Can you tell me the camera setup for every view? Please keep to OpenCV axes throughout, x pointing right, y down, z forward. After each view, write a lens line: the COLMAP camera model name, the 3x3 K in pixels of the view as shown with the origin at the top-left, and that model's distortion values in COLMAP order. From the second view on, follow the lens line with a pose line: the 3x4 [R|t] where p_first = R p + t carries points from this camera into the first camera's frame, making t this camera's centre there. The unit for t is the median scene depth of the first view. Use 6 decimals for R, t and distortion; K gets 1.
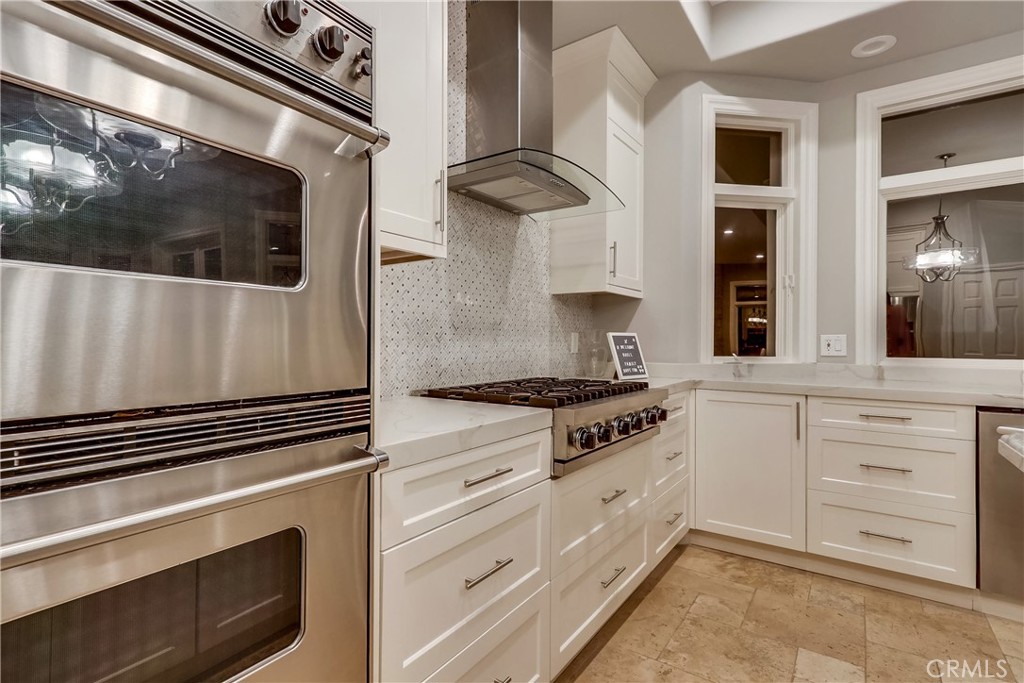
lens RADIAL K [[499.9, 0, 510.2], [0, 499.9, 340.8], [0, 0, 1]] dist [0.006883, 0.002683]
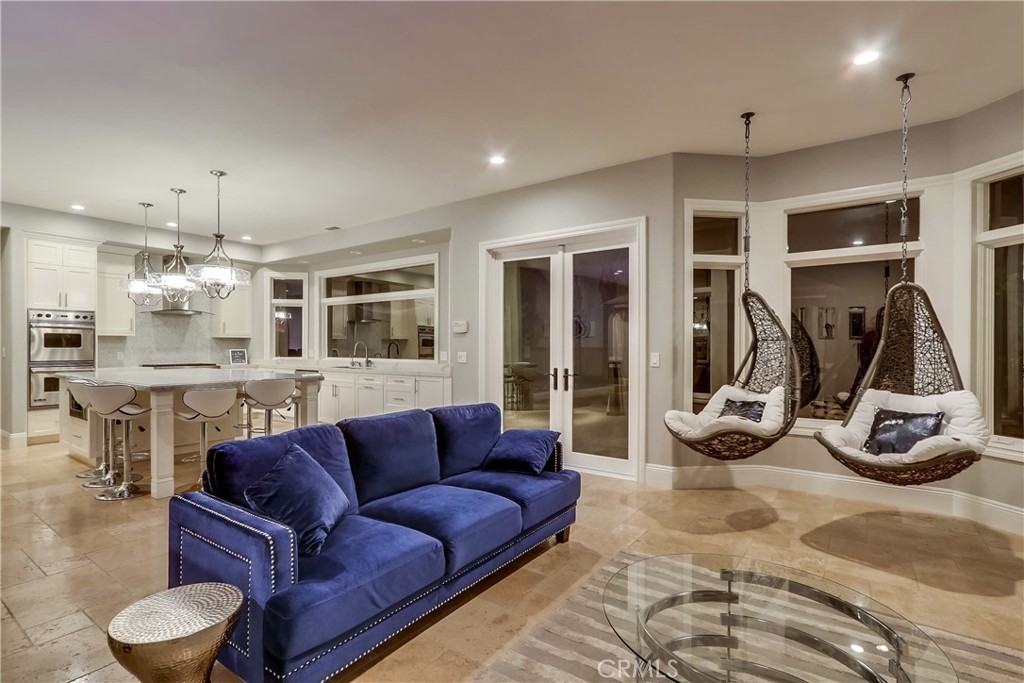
lens RADIAL K [[499.9, 0, 508.0], [0, 499.9, 345.8], [0, 0, 1]] dist [0.006883, 0.002683]
pose [[0.999952, -0.002676, -0.009409, 1.948437], [0.002683, 0.999996, 0.000833, -0.037457], [0.009407, -0.000858, 0.999955, -2.101142]]
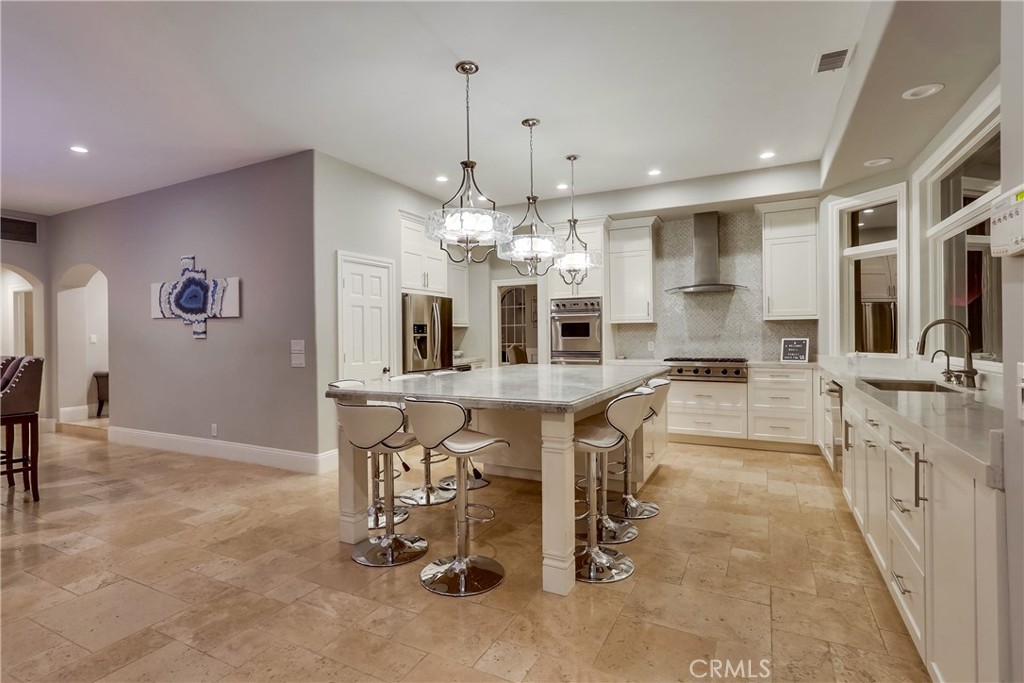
lens RADIAL K [[499.9, 0, 504.5], [0, 499.9, 339.9], [0, 0, 1]] dist [0.006883, 0.002683]
pose [[0.138270, -0.001056, -0.990394, 2.033444], [0.010074, 0.999949, 0.000340, -0.022413], [0.990343, -0.010024, 0.138273, -0.391285]]
